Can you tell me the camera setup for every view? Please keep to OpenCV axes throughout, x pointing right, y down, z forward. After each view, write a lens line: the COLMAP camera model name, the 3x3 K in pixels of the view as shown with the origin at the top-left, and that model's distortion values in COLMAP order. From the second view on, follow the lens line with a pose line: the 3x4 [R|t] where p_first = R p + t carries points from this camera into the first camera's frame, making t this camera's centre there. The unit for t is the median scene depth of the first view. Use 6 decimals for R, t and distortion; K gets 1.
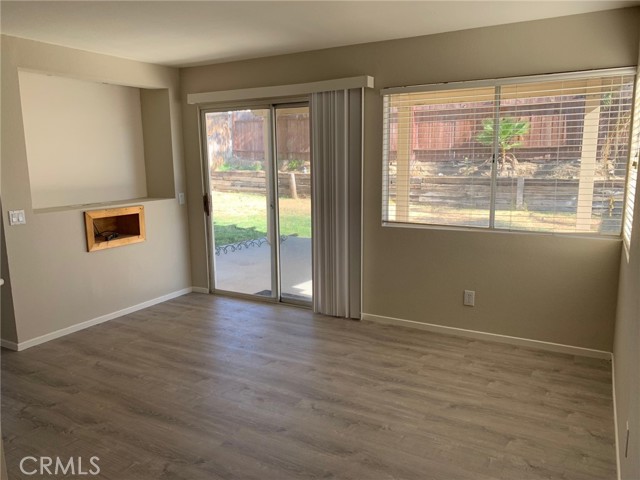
lens RADIAL K [[488.1, 0, 313.9], [0, 488.1, 241.2], [0, 0, 1]] dist [0.040190, -0.048068]
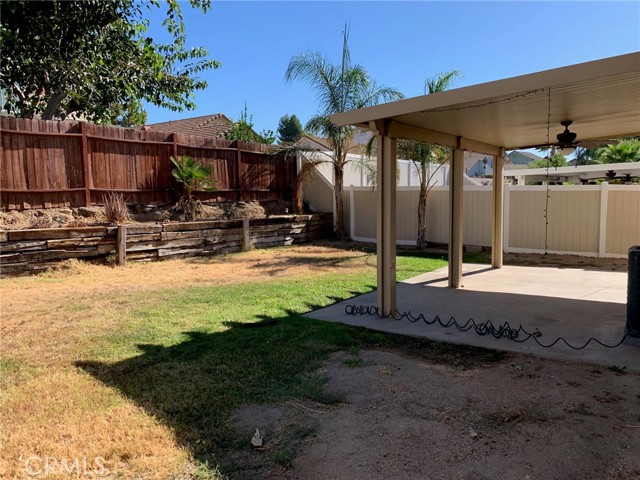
lens RADIAL K [[488.1, 0, 318.9], [0, 488.1, 242.2], [0, 0, 1]] dist [0.040190, -0.048068]
pose [[0.097425, -0.085164, 0.991592, -0.524875], [0.178848, 0.981611, 0.066735, -0.110911], [-0.979041, 0.170843, 0.110865, 0.676828]]
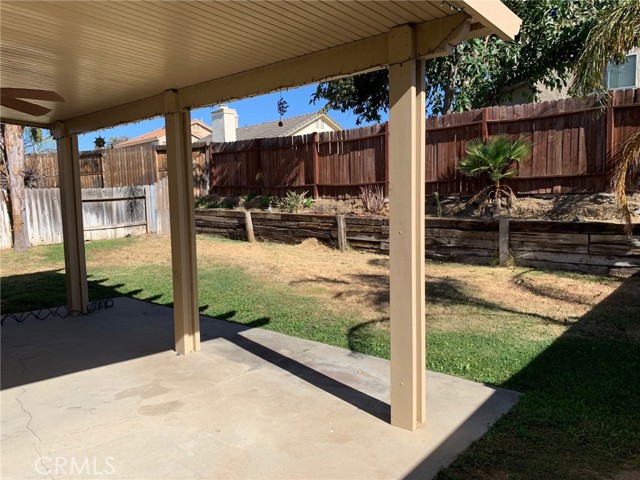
lens RADIAL K [[488.1, 0, 320.2], [0, 488.1, 241.8], [0, 0, 1]] dist [0.040190, -0.048068]
pose [[0.979933, 0.010799, -0.199037, 0.277281], [-0.024436, 0.997508, -0.066186, -0.041371], [0.197826, 0.069722, 0.977754, 0.247270]]
